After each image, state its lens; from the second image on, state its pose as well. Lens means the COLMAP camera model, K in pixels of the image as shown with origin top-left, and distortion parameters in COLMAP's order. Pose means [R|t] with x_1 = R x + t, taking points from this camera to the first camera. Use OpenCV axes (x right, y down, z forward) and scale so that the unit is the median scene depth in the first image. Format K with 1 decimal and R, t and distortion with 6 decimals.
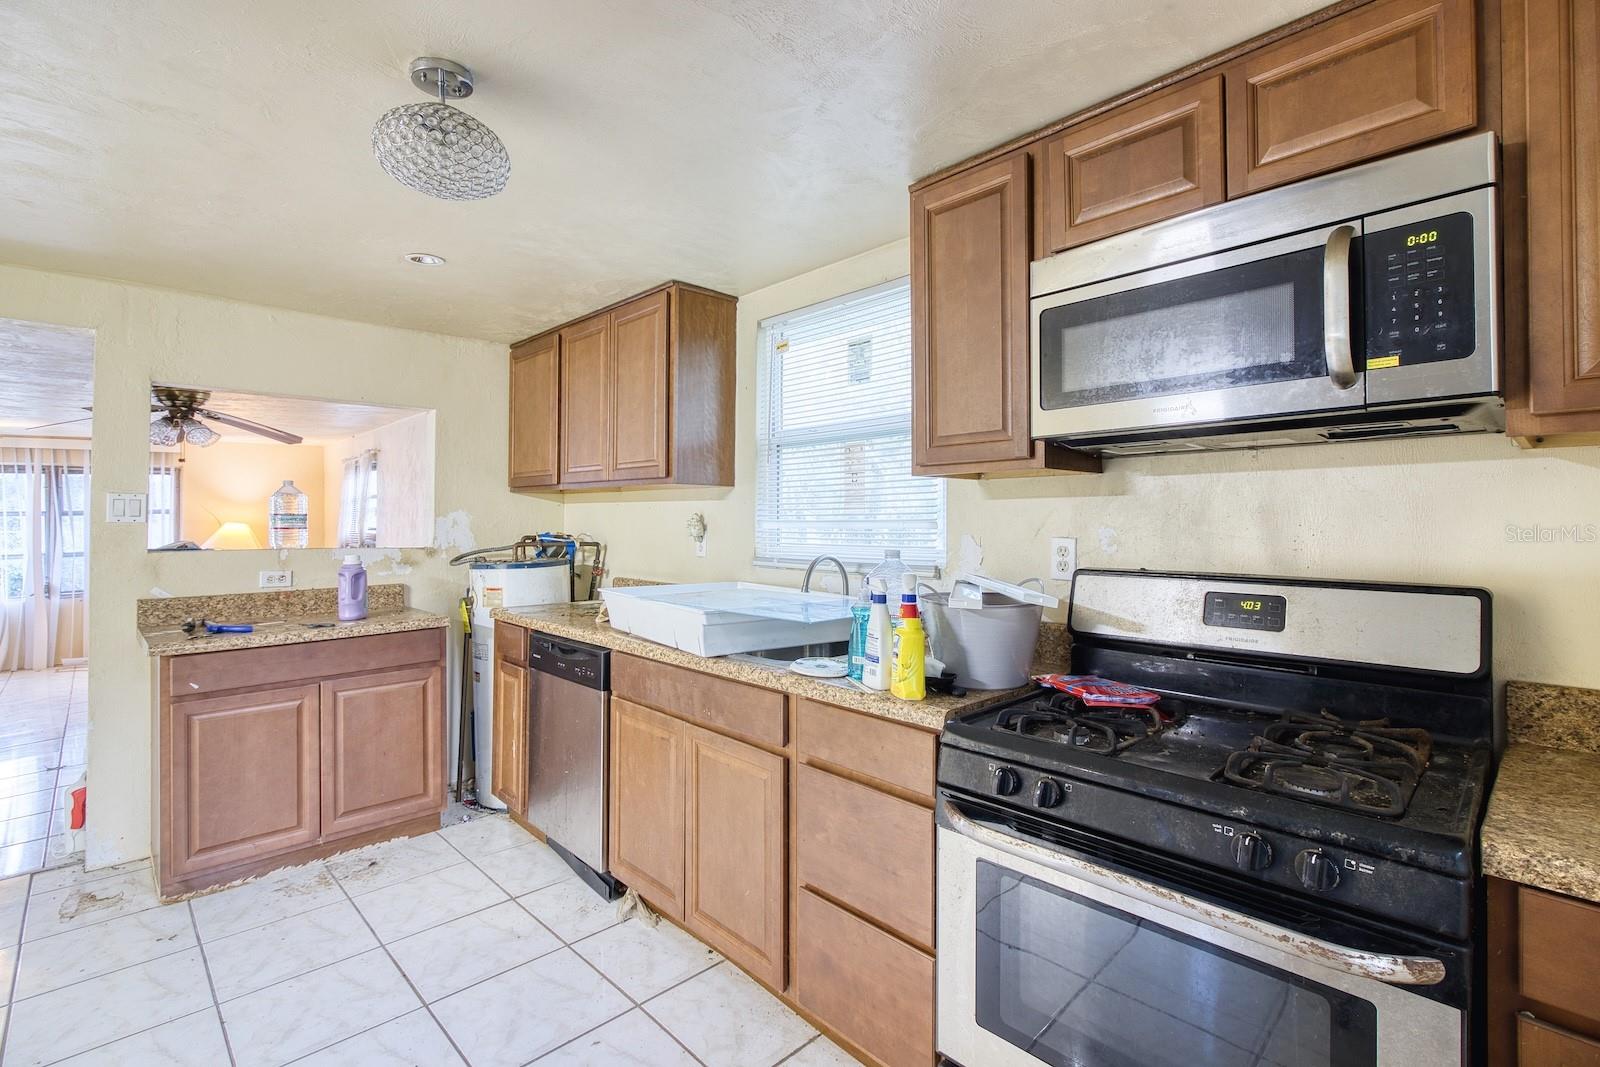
lens RADIAL K [[739.1, 0, 801.6], [0, 739.1, 519.4], [0, 0, 1]] dist [-0.002268, -0.000231]
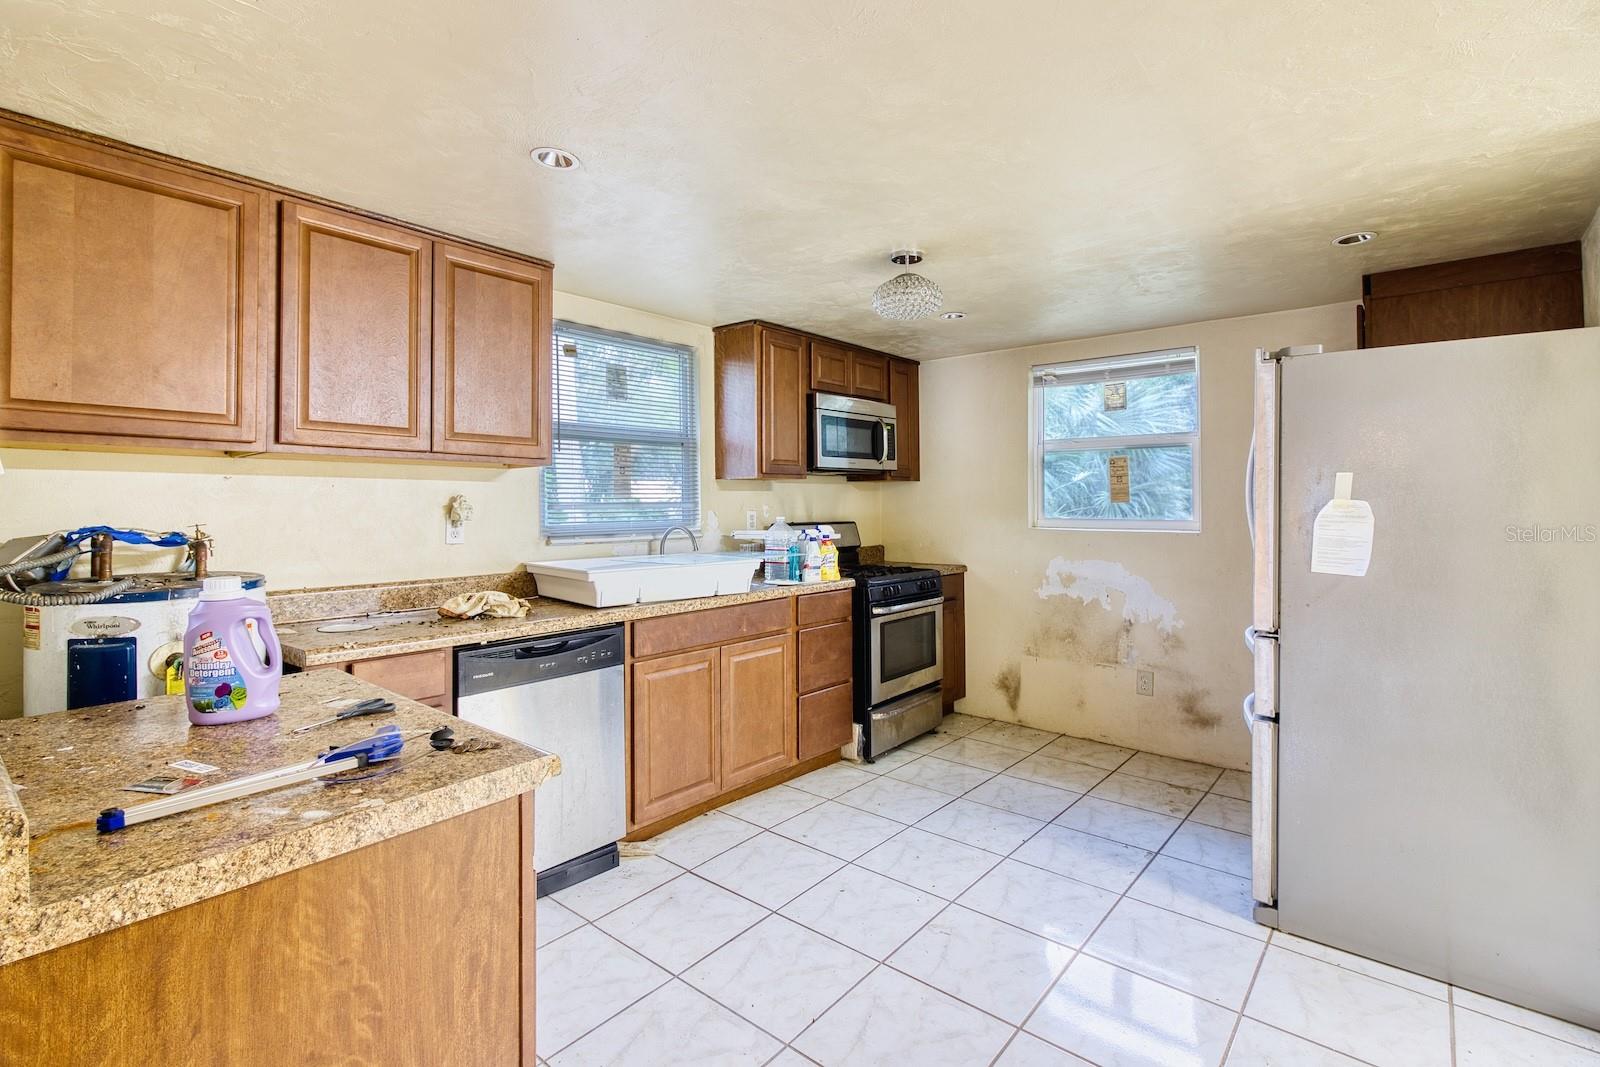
lens RADIAL K [[739.1, 0, 800.2], [0, 739.1, 497.9], [0, 0, 1]] dist [-0.002268, -0.000231]
pose [[-0.102115, 0.005914, 0.994755, -1.753030], [0.004715, 0.999974, -0.005461, 0.001334], [-0.994761, 0.004132, -0.102140, 1.110988]]
